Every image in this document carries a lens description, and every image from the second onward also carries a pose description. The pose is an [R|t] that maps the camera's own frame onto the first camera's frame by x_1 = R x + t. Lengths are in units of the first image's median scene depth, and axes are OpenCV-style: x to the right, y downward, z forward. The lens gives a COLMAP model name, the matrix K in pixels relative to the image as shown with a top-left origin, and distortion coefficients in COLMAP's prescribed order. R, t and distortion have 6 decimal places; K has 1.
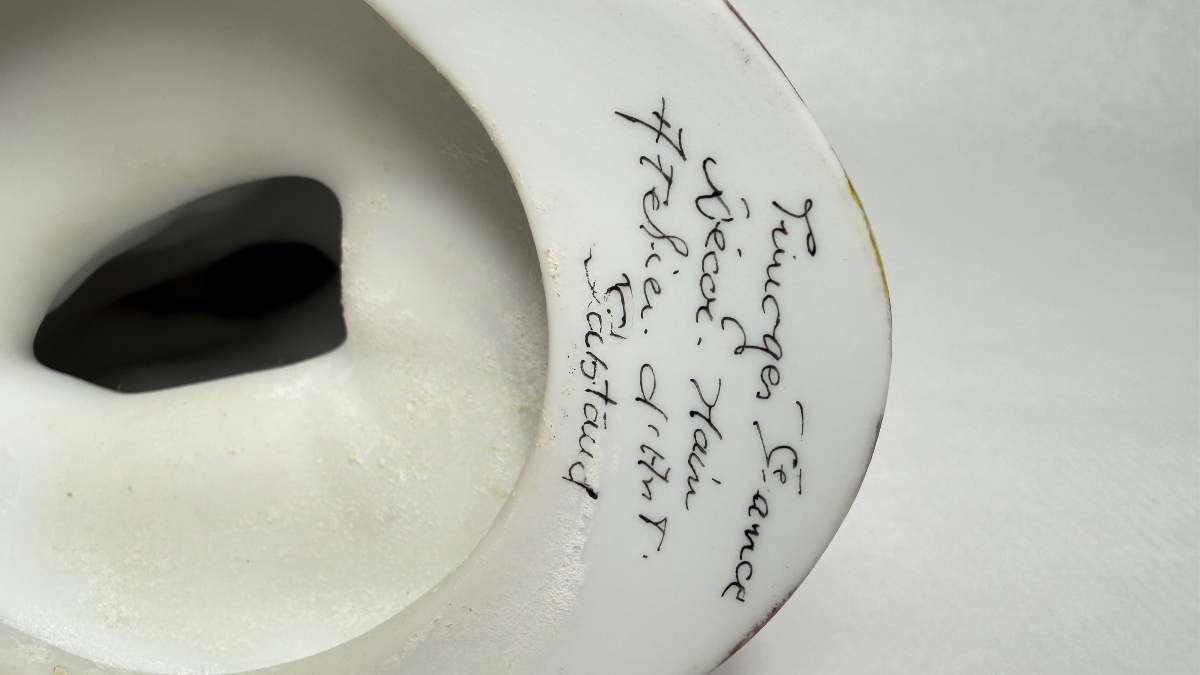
lens RADIAL K [[846.7, 0, 607.5], [0, 846.7, 339.9], [0, 0, 1]] dist [-0.002044, -0.009145]
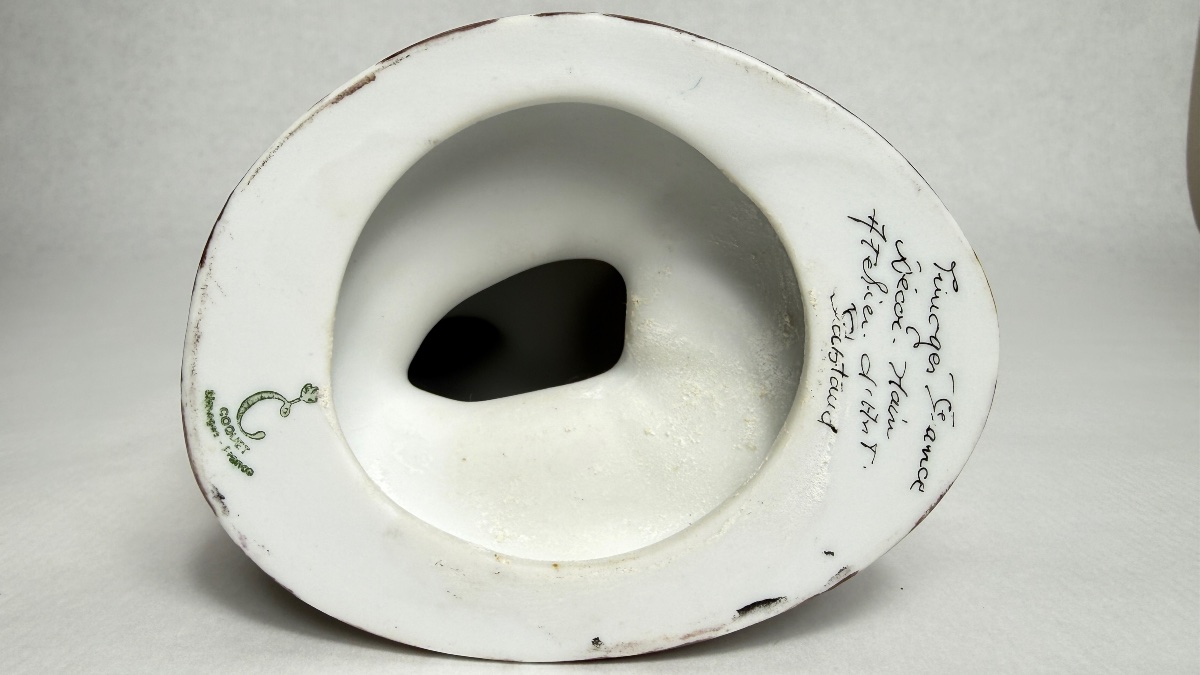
lens RADIAL K [[846.7, 0, 593.1], [0, 846.7, 336.4], [0, 0, 1]] dist [-0.002044, -0.009145]
pose [[0.999073, -0.011127, 0.041577, -0.565729], [0.016425, 0.991462, -0.129355, 0.200847], [-0.039783, 0.129918, 0.990726, -0.707236]]
